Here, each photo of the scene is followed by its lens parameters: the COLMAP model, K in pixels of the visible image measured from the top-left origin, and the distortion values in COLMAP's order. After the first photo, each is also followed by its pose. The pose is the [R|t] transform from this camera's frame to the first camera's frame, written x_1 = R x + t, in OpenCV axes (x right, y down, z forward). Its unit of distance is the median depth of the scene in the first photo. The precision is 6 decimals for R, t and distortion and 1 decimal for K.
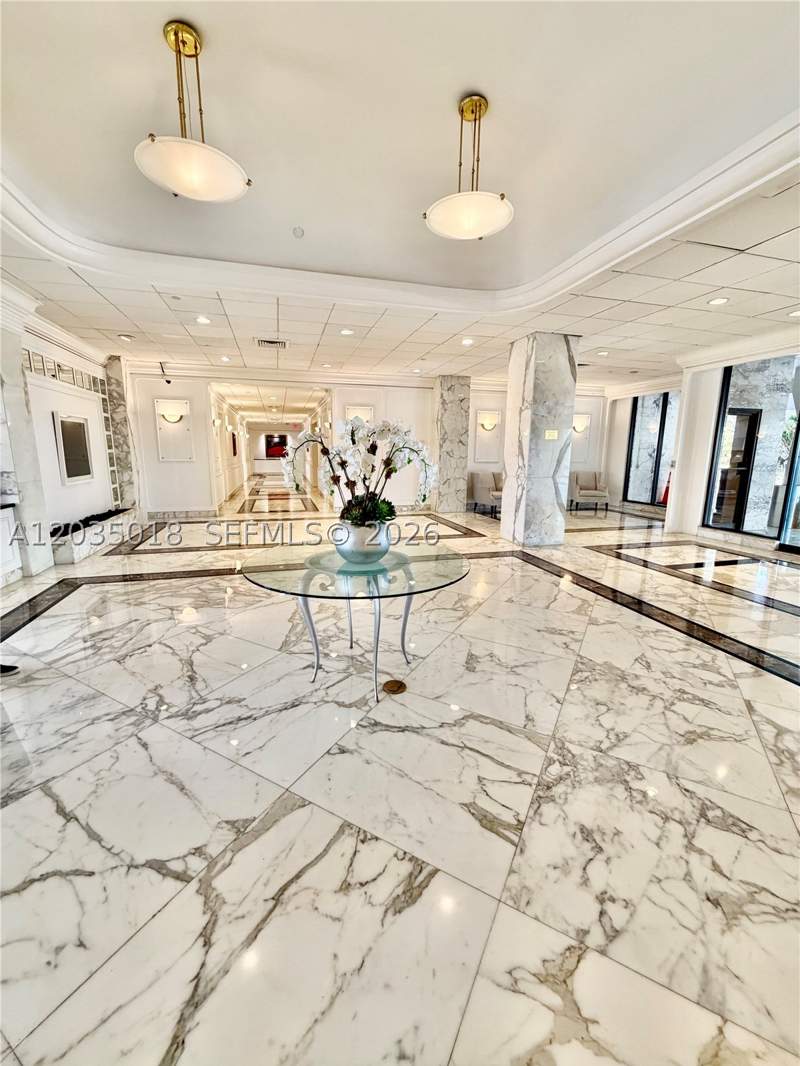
lens RADIAL K [[428.2, 0, 402.5], [0, 428.2, 530.2], [0, 0, 1]] dist [0.000983, -0.000012]
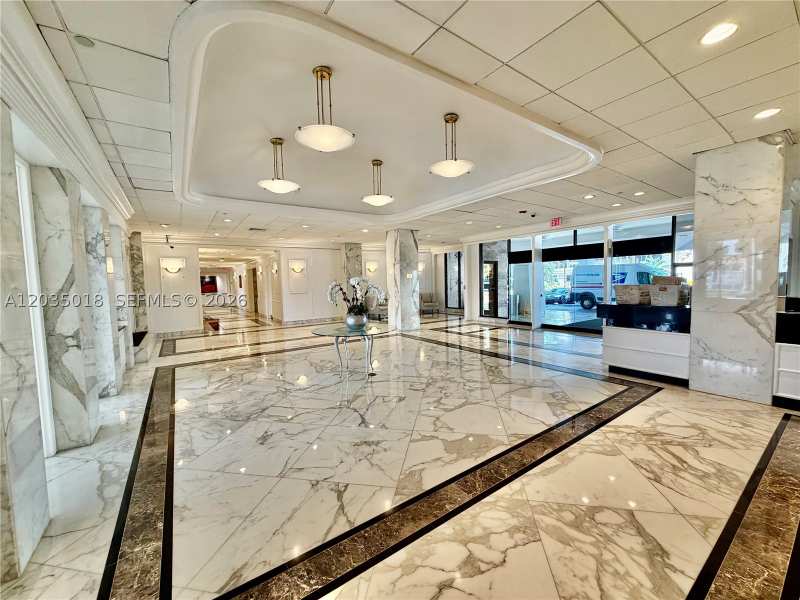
lens RADIAL K [[321.3, 0, 400.0], [0, 321.3, 300.7], [0, 0, 1]] dist [0.000983, -0.000012]
pose [[0.945388, -0.052076, 0.321760, -0.180347], [0.091628, 0.989808, -0.109020, 0.053895], [-0.312803, 0.132548, 0.940524, -0.382353]]
